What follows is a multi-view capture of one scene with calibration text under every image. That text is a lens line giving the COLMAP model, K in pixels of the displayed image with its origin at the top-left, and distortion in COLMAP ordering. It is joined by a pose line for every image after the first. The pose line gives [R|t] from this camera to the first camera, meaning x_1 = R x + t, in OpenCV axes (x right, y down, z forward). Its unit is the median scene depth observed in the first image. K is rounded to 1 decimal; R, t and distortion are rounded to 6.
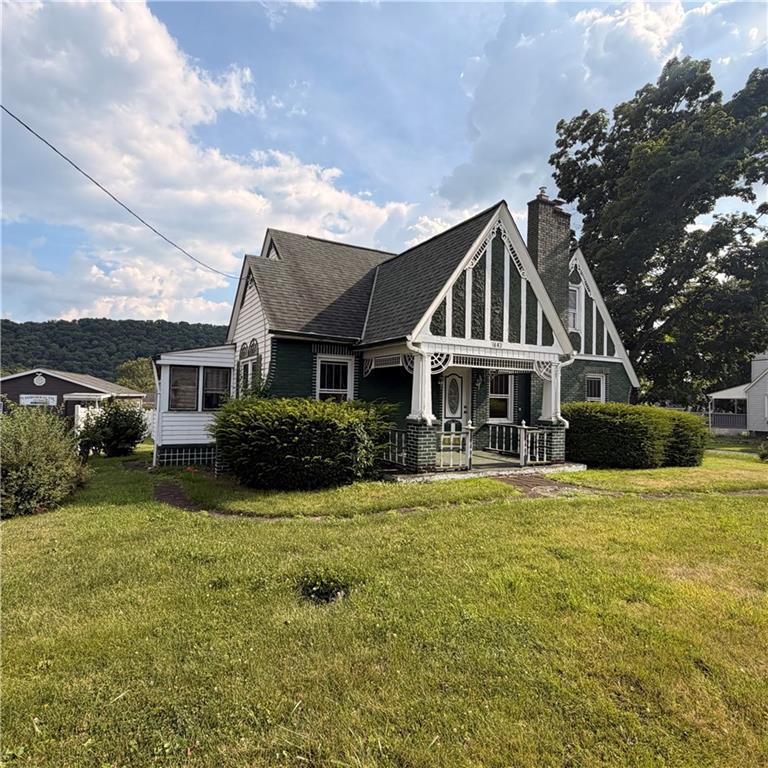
lens RADIAL K [[474.1, 0, 384.0], [0, 474.1, 384.0], [0, 0, 1]] dist [-0.004670, -0.003101]
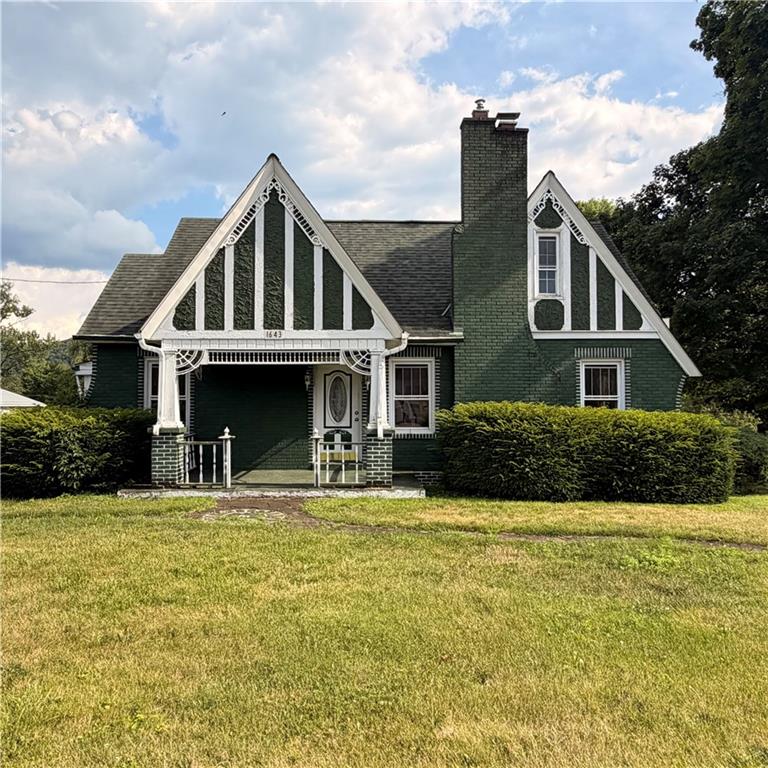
lens RADIAL K [[656.7, 0, 384.0], [0, 656.7, 384.0], [0, 0, 1]] dist [0.005170, 0.004355]
pose [[0.894623, -0.038631, -0.445148, 0.886399], [0.035439, 0.999252, -0.015495, 0.025003], [0.445413, -0.001913, 0.895323, 0.085106]]
